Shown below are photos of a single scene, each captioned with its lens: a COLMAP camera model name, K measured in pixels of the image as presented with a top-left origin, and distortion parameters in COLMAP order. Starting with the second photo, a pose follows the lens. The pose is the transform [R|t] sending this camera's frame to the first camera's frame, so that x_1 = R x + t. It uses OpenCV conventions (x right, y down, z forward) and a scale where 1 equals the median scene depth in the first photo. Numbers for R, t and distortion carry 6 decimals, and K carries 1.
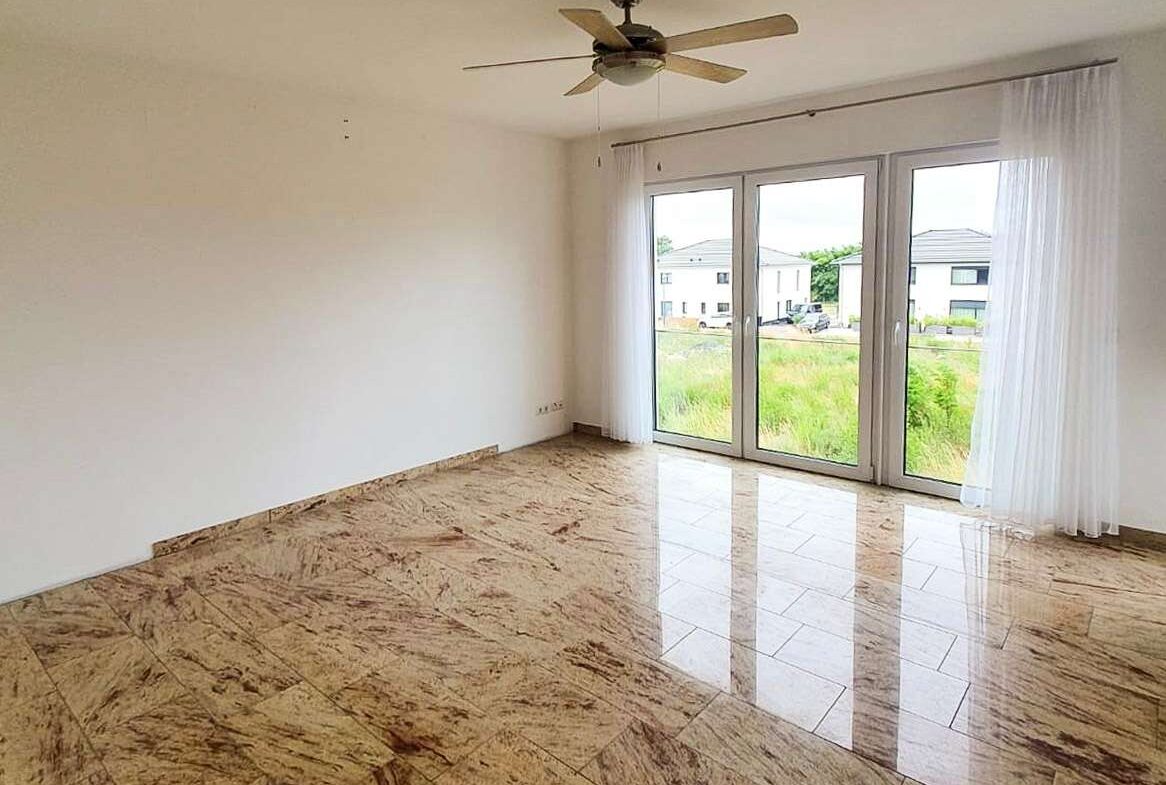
lens RADIAL K [[640.9, 0, 583.0], [0, 640.9, 392.5], [0, 0, 1]] dist [0.005805, 0.000225]
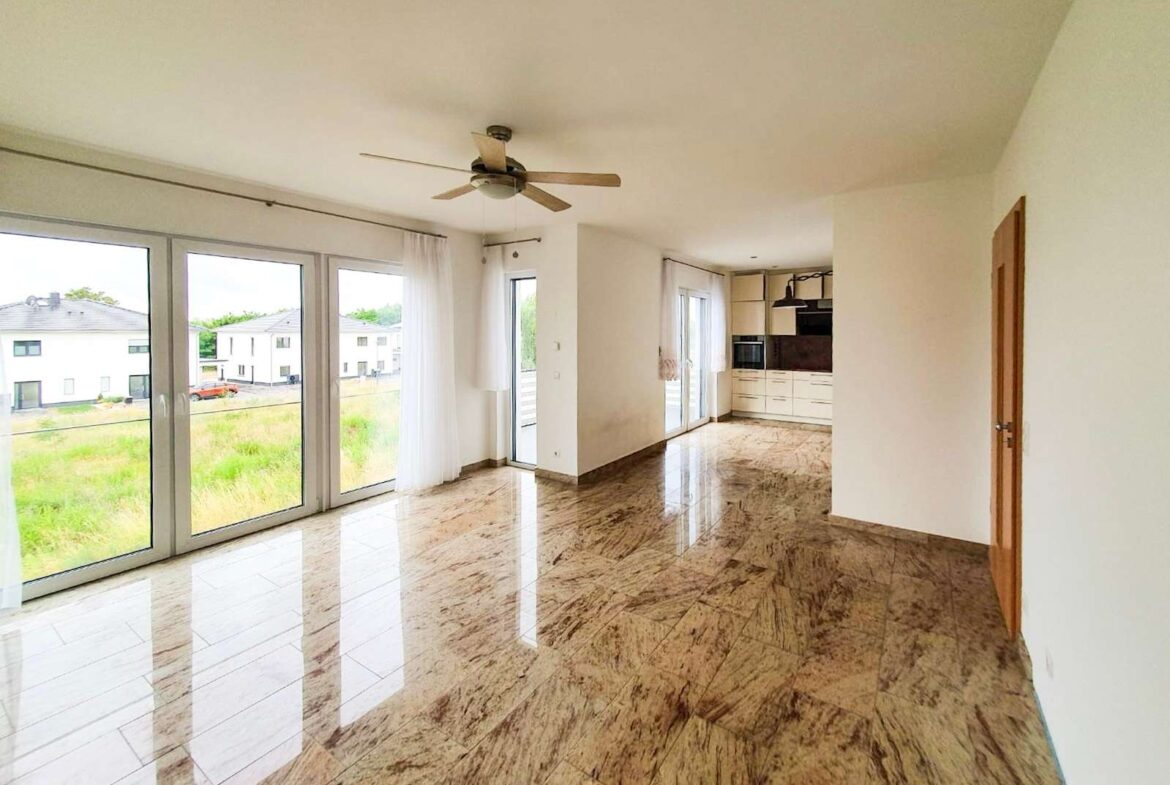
lens RADIAL K [[521.2, 0, 585.0], [0, 521.2, 392.5], [0, 0, 1]] dist [-0.000729, -0.000340]
pose [[-0.142435, -0.095604, 0.985176, -1.015743], [0.198232, 0.972404, 0.123025, -0.181049], [-0.969751, 0.212817, -0.119552, 1.005087]]
